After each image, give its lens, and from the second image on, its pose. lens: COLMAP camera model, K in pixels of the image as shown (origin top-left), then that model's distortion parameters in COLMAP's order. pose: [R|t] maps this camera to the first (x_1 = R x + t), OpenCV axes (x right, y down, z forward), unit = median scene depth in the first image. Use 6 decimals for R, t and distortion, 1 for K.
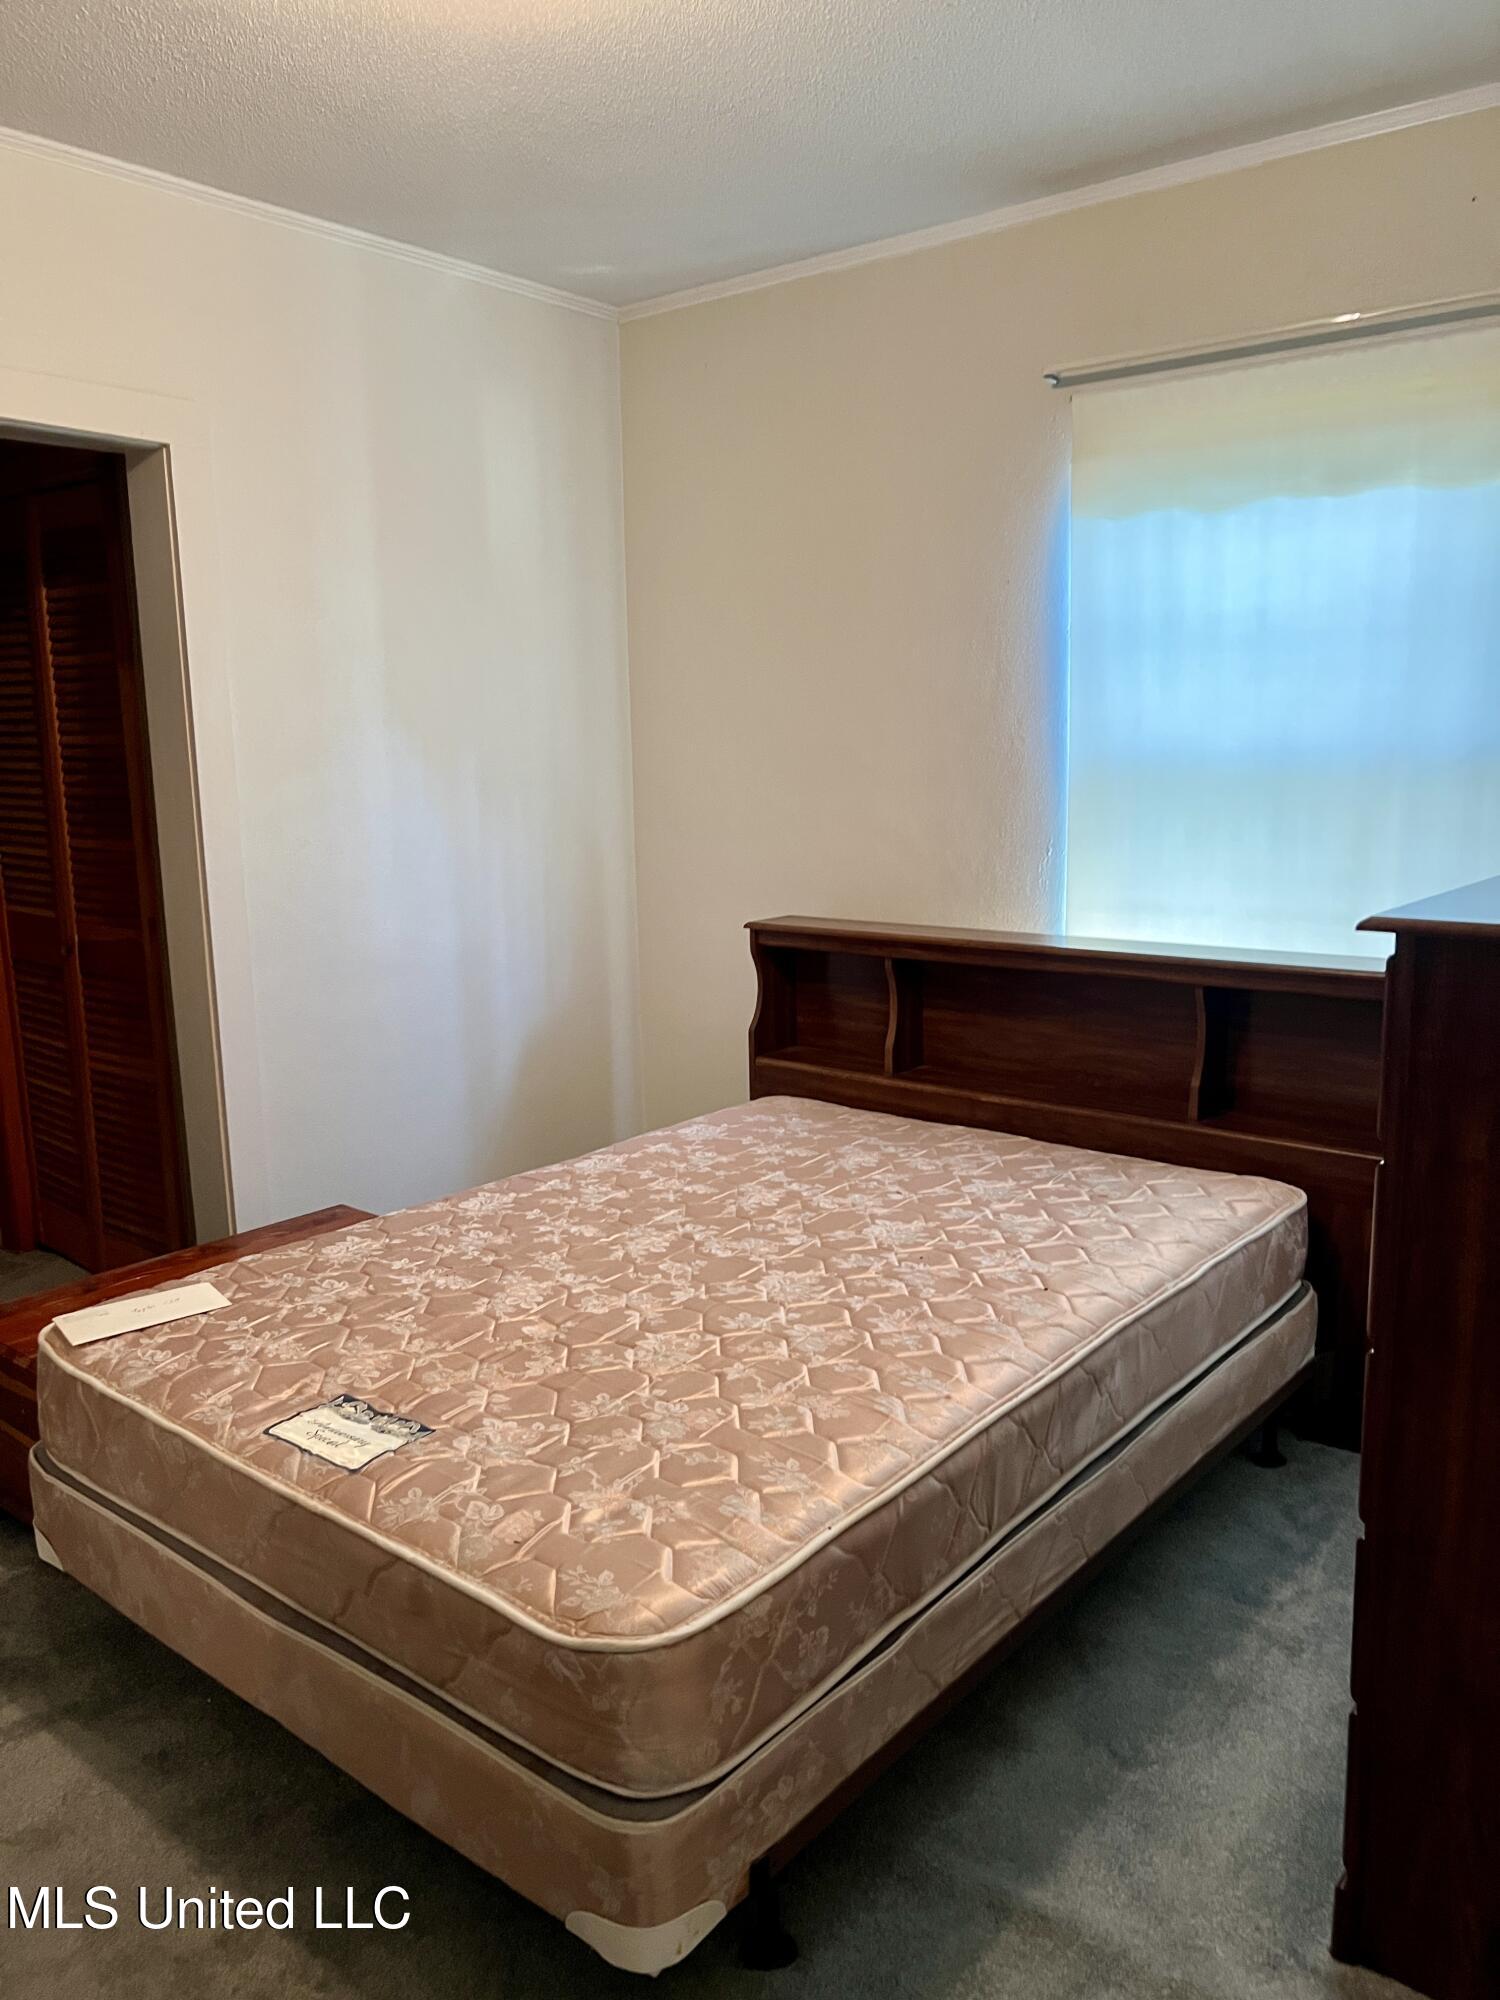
lens RADIAL K [[1494.4, 0, 749.2], [0, 1494.4, 1004.6], [0, 0, 1]] dist [0.053900, -0.075268]
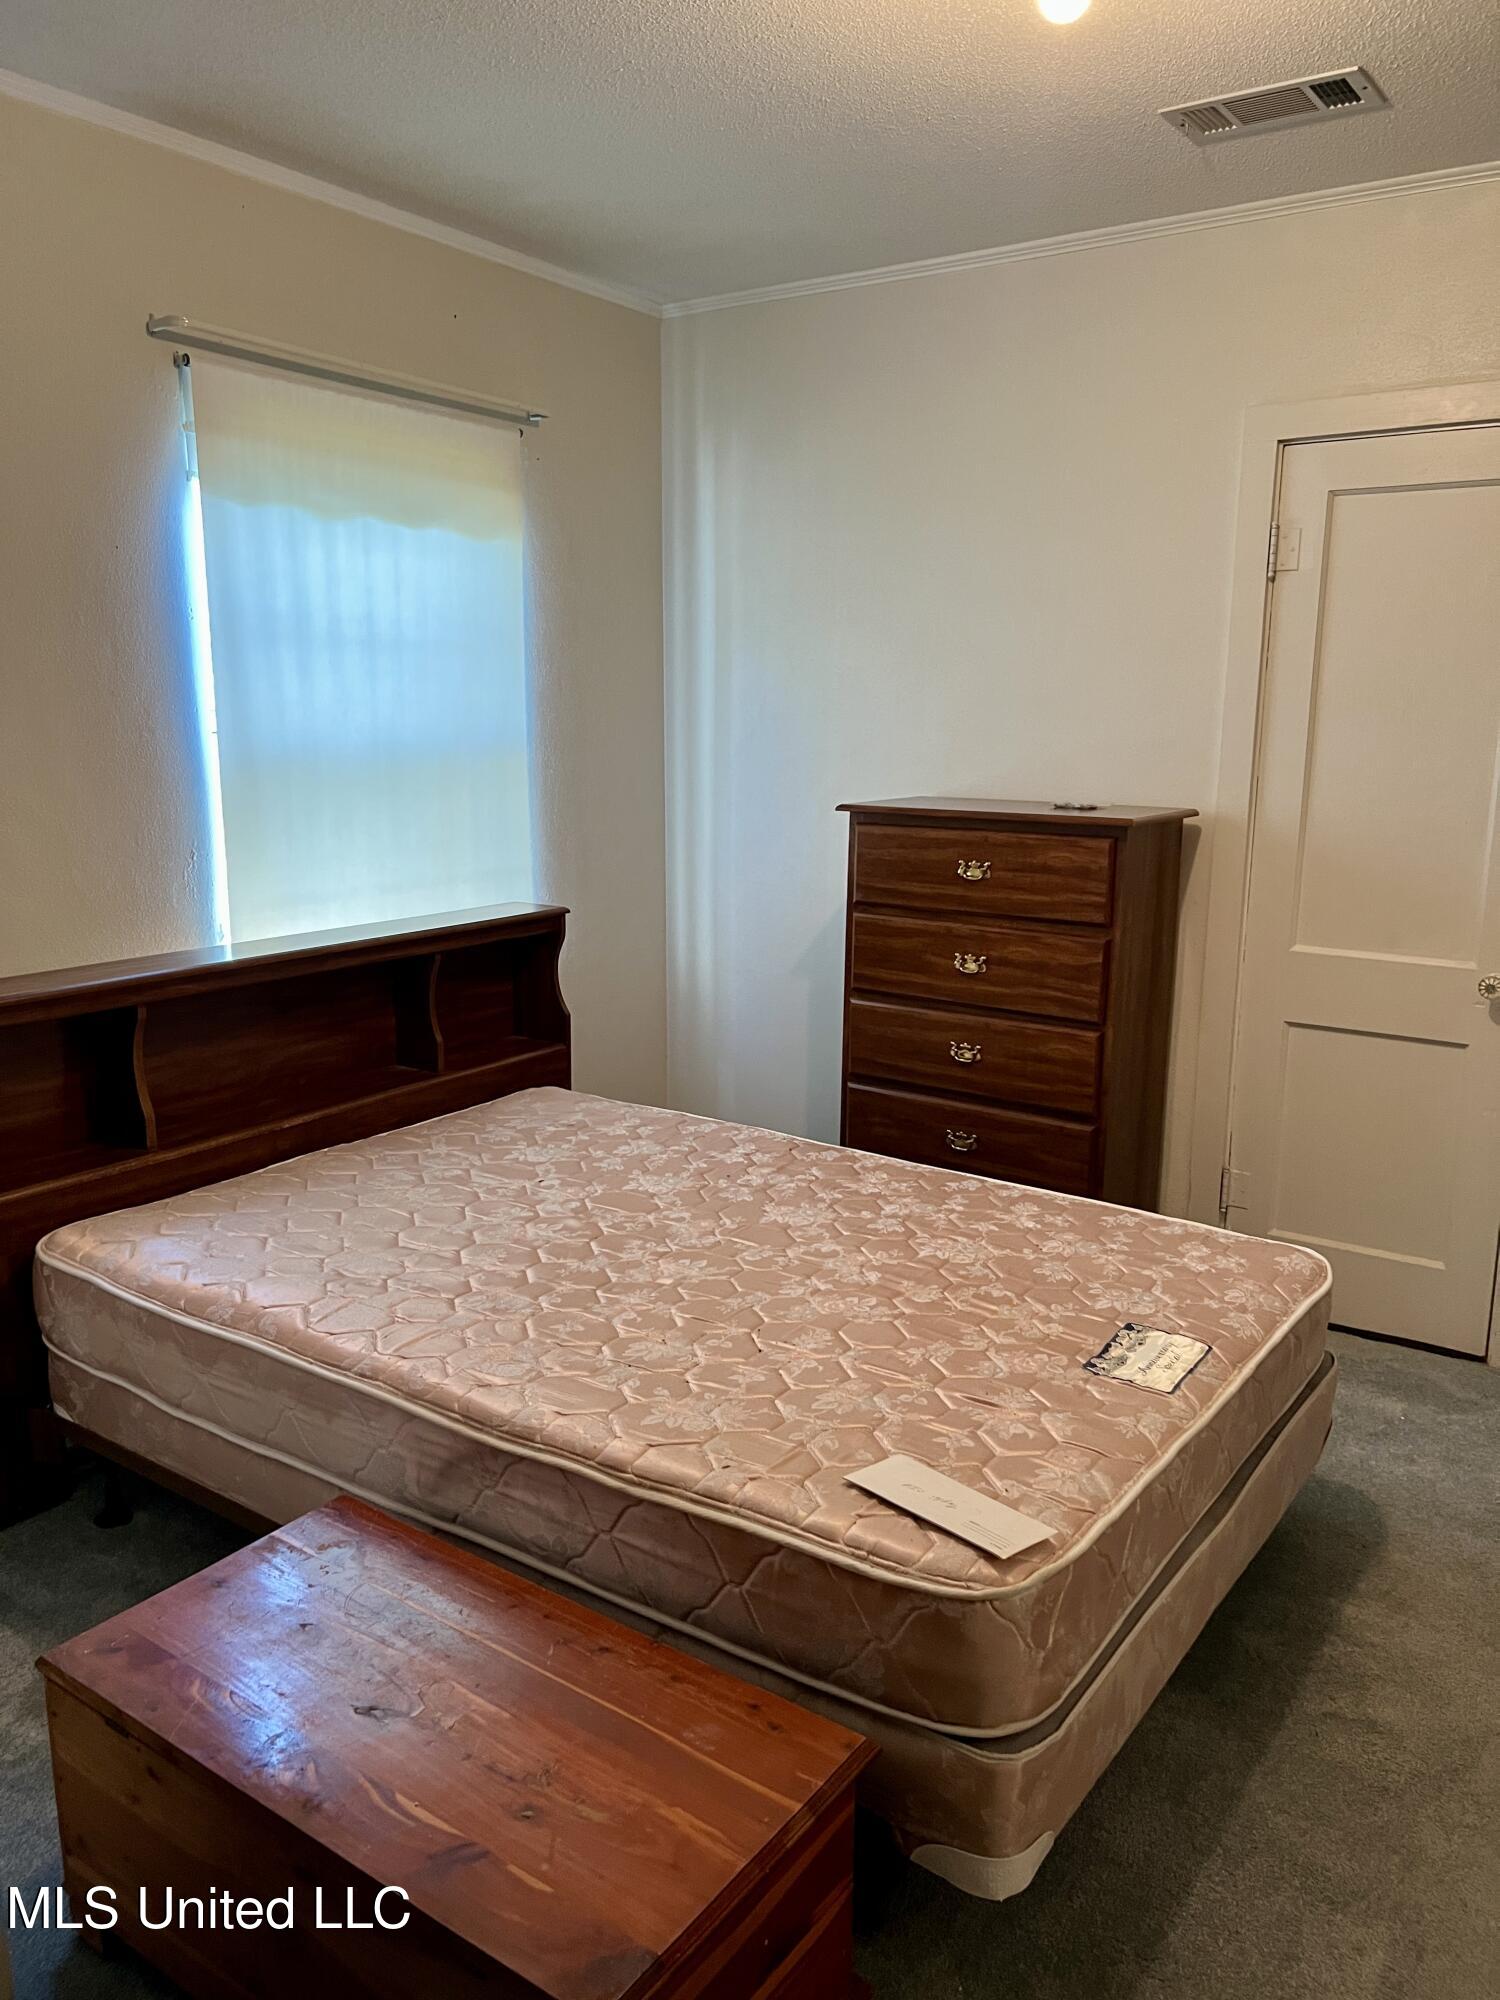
lens RADIAL K [[1494.4, 0, 749.7], [0, 1494.4, 994.1], [0, 0, 1]] dist [0.053900, -0.075268]
pose [[-0.084918, -0.170007, 0.981777, -1.050539], [0.169528, 0.968504, 0.182372, -0.186910], [-0.981860, 0.181926, -0.053423, 1.061864]]
